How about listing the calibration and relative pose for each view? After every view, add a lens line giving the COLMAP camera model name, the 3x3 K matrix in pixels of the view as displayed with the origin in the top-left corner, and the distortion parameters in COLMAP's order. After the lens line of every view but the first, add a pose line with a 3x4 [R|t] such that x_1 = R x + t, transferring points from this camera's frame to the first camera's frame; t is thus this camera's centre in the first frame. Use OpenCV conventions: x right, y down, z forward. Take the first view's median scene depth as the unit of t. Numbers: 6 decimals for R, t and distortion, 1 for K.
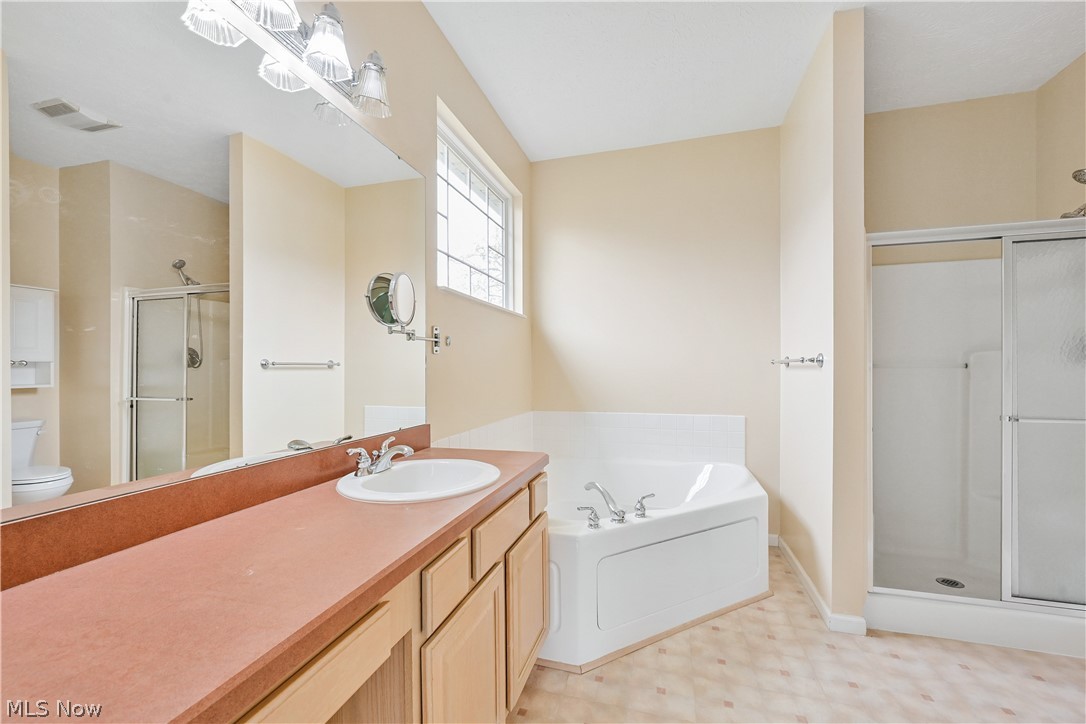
lens RADIAL K [[433.4, 0, 543.3], [0, 433.4, 370.8], [0, 0, 1]] dist [-0.000830, -0.000083]
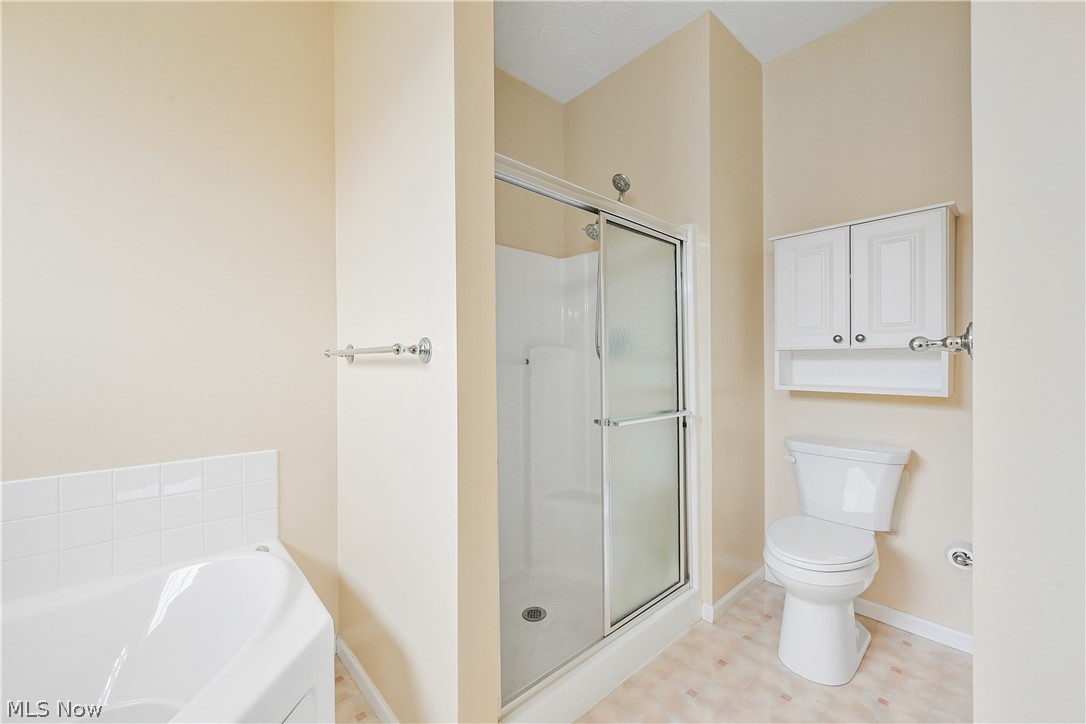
lens RADIAL K [[429.2, 0, 541.9], [0, 429.2, 365.4], [0, 0, 1]] dist [0.000000, -0.000448]
pose [[0.530979, -0.003535, 0.847377, 0.217580], [0.005590, 0.999984, 0.000669, -0.003346], [-0.847366, 0.004382, 0.530991, 0.507621]]
